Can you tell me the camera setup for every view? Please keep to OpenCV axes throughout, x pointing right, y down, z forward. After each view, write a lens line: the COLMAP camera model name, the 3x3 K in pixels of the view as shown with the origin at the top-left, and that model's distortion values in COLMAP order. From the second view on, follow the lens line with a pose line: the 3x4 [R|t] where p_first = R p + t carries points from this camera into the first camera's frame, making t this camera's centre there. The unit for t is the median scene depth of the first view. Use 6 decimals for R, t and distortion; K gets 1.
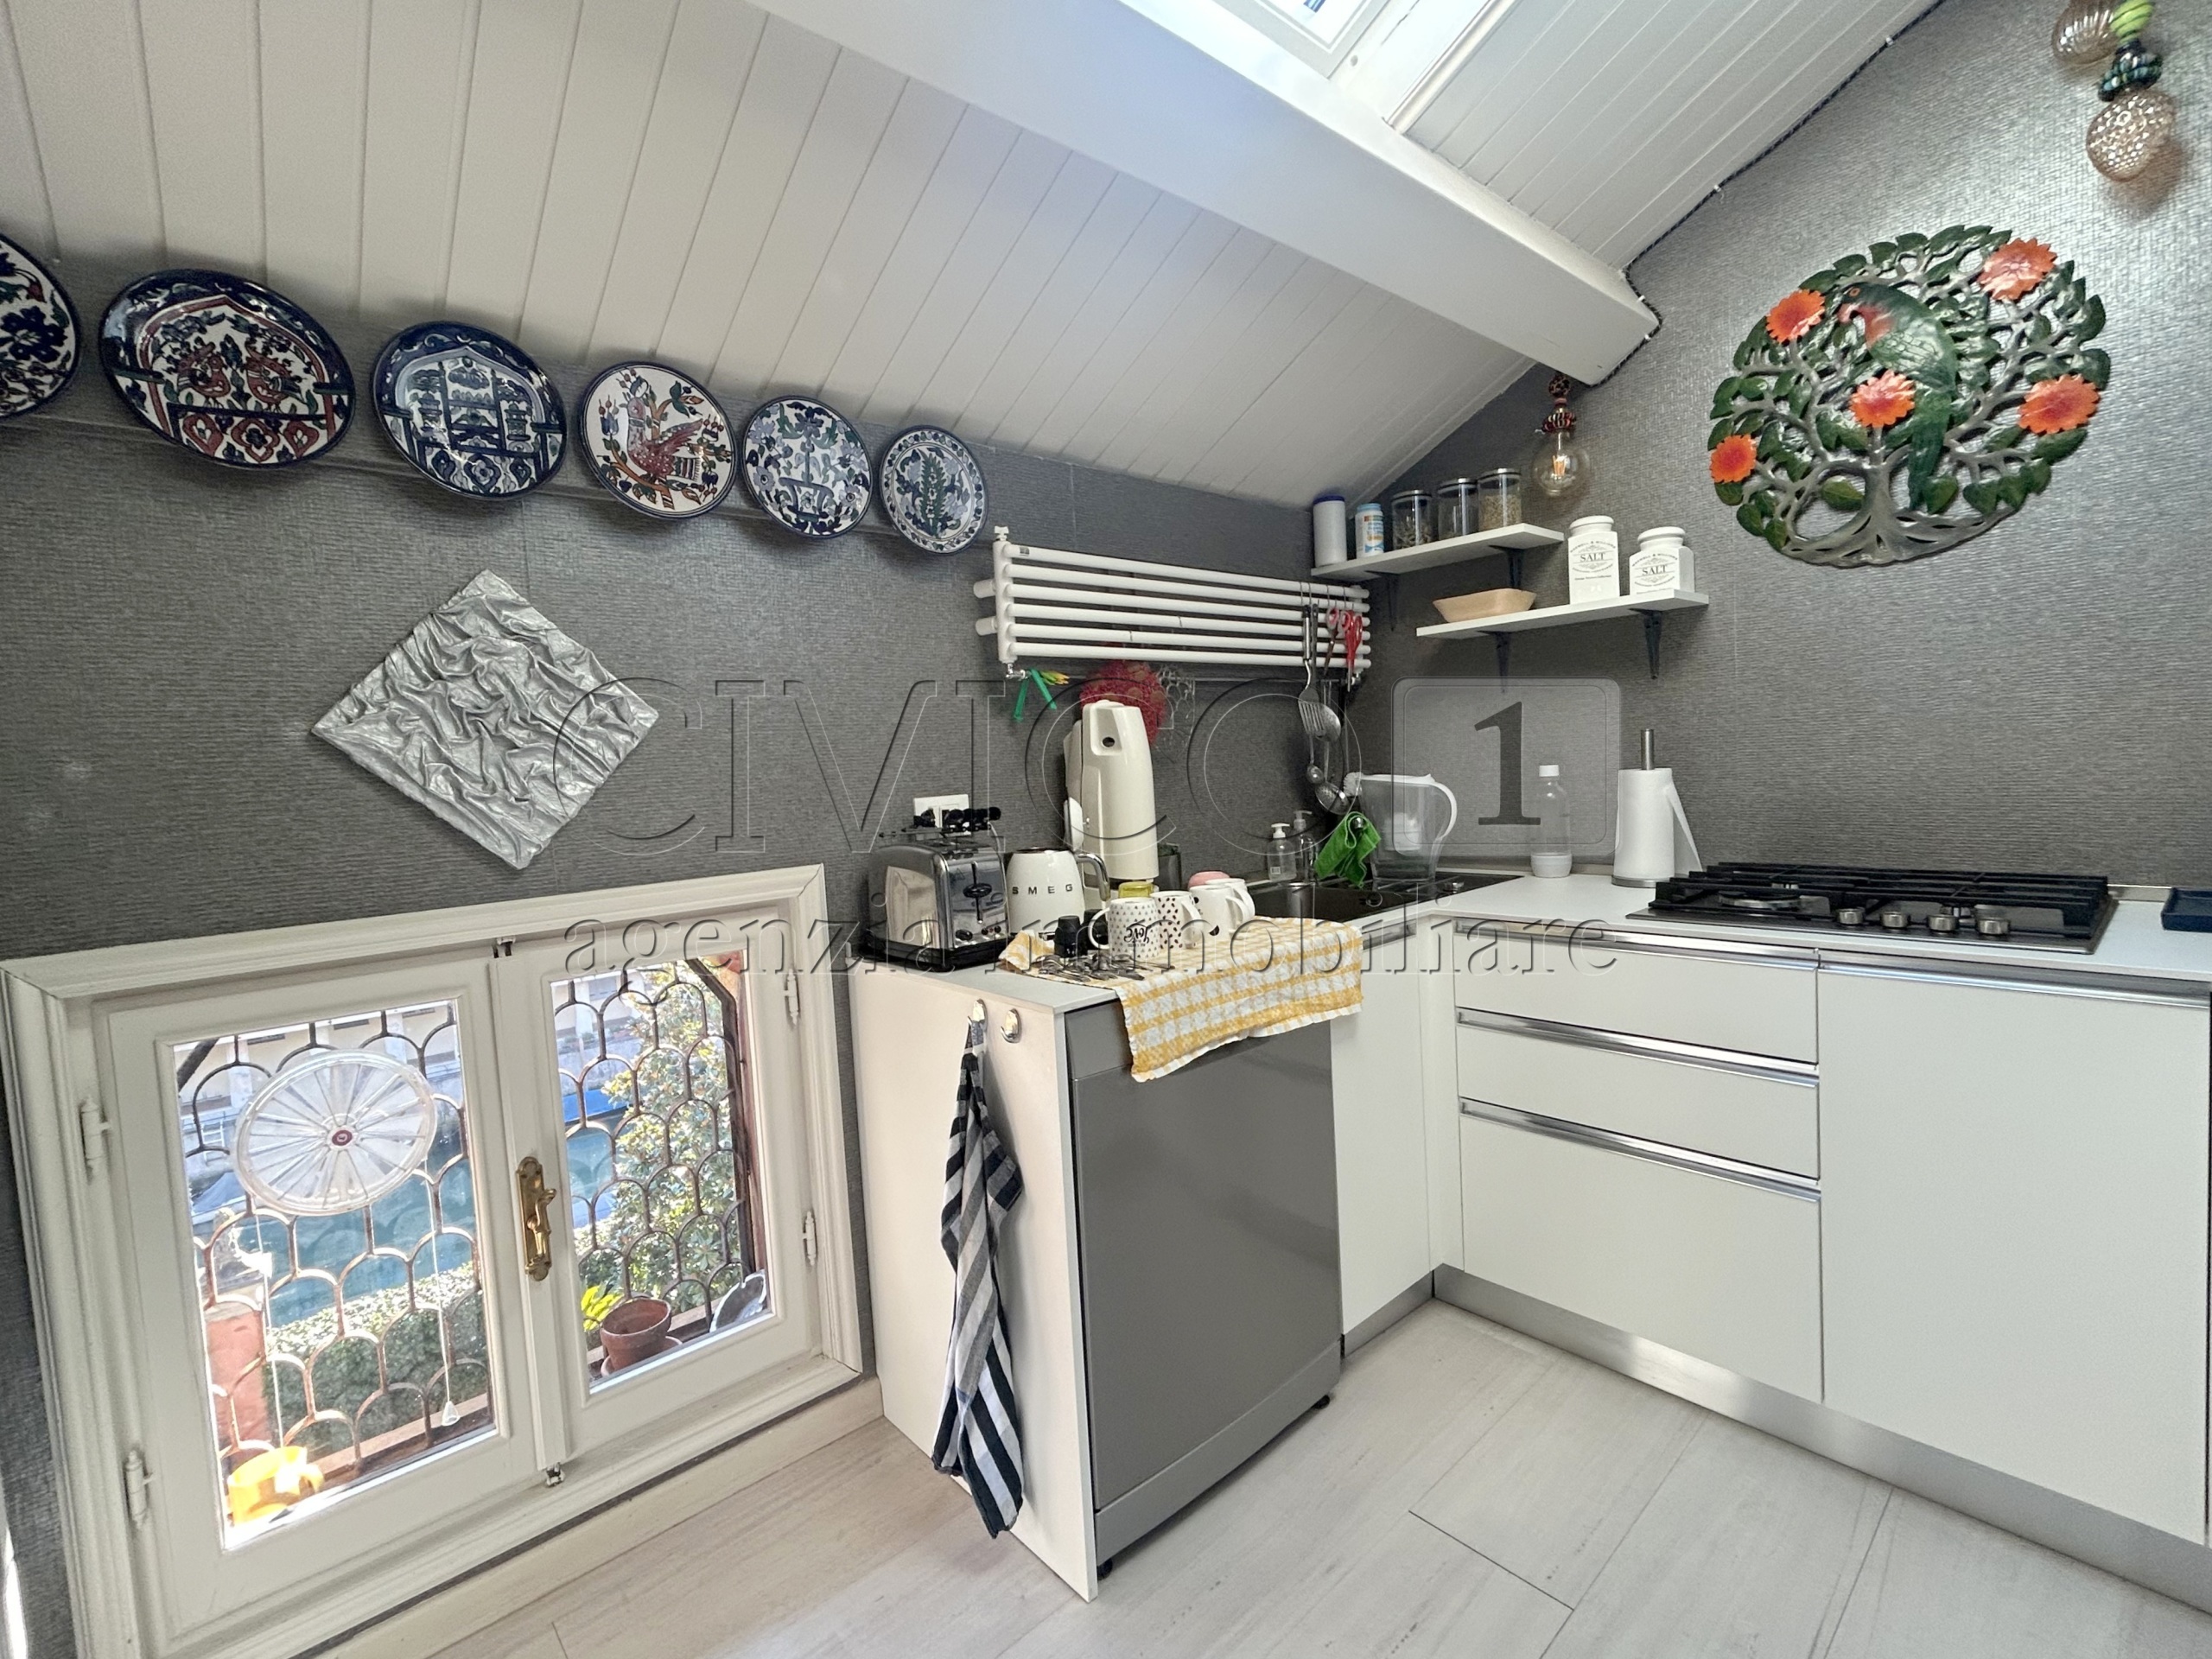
lens RADIAL K [[994.0, 0, 1102.4], [0, 994.0, 822.9], [0, 0, 1]] dist [-0.004000, 0.000590]
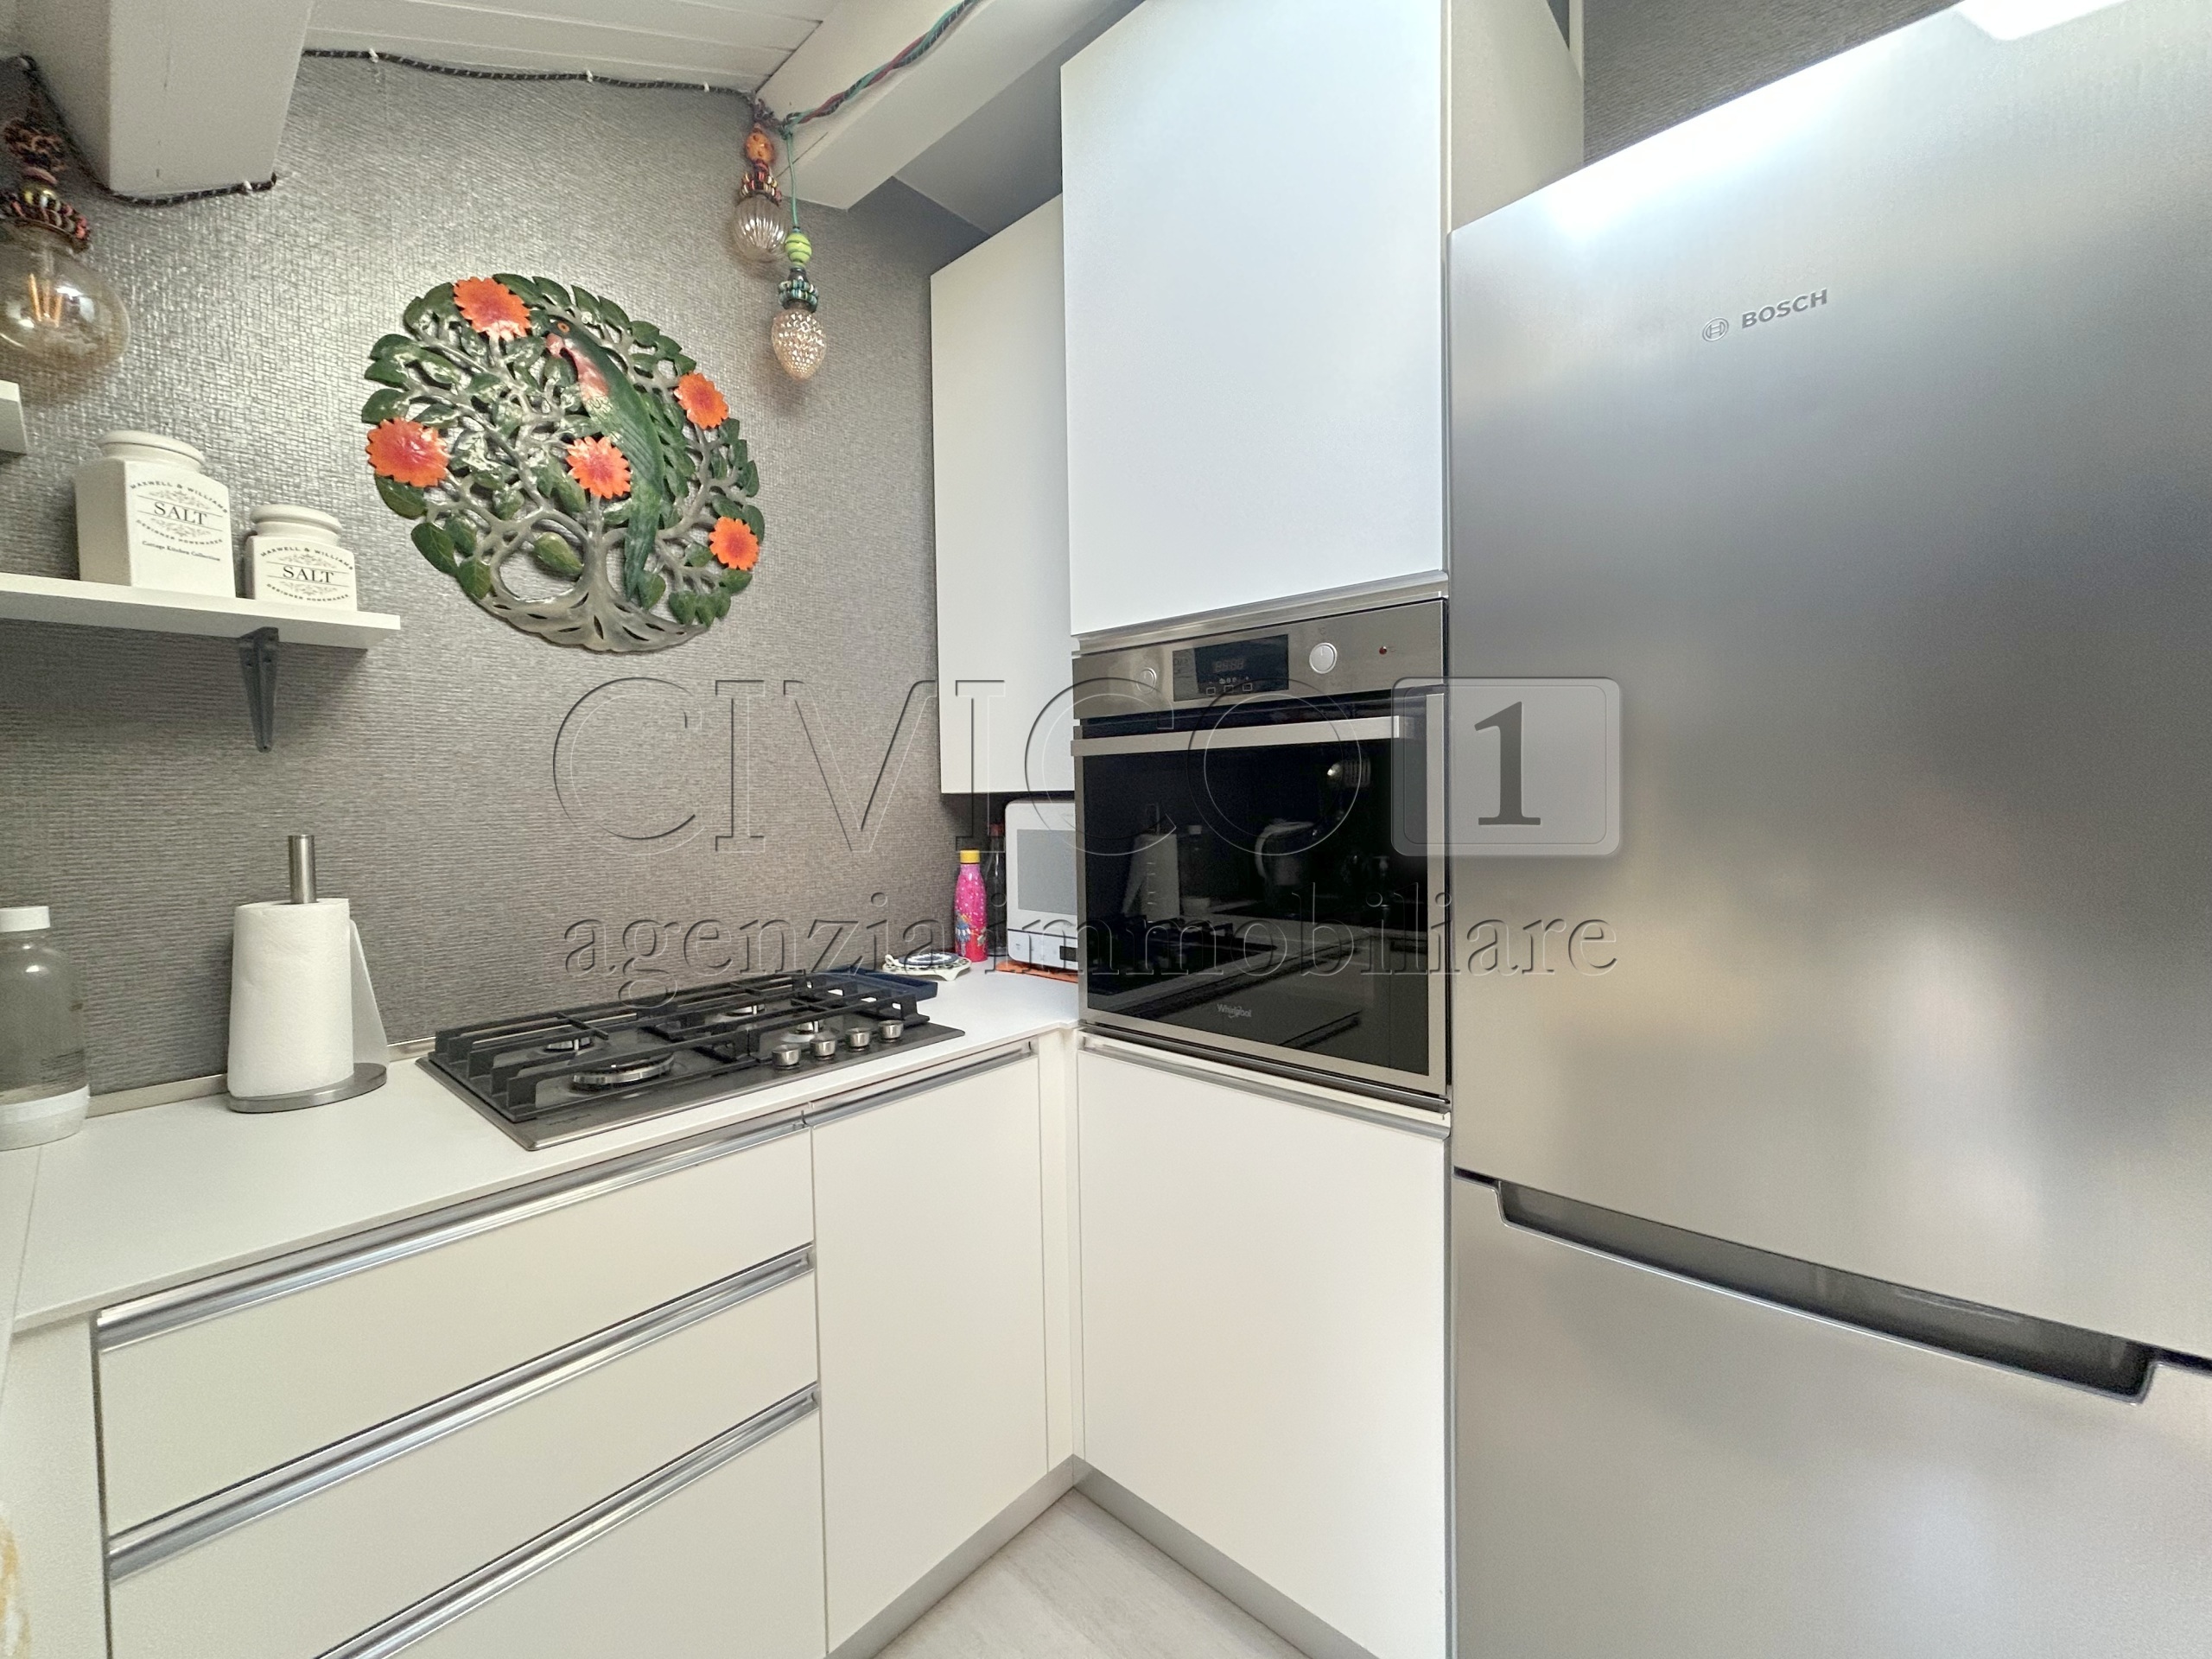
lens RADIAL K [[894.8, 0, 1103.0], [0, 894.8, 820.2], [0, 0, 1]] dist [-0.000133, 0.000494]
pose [[-0.115404, 0.030374, 0.992854, -0.031201], [0.085731, 0.996107, -0.020508, -0.040529], [-0.989612, 0.082751, -0.117559, 0.467187]]
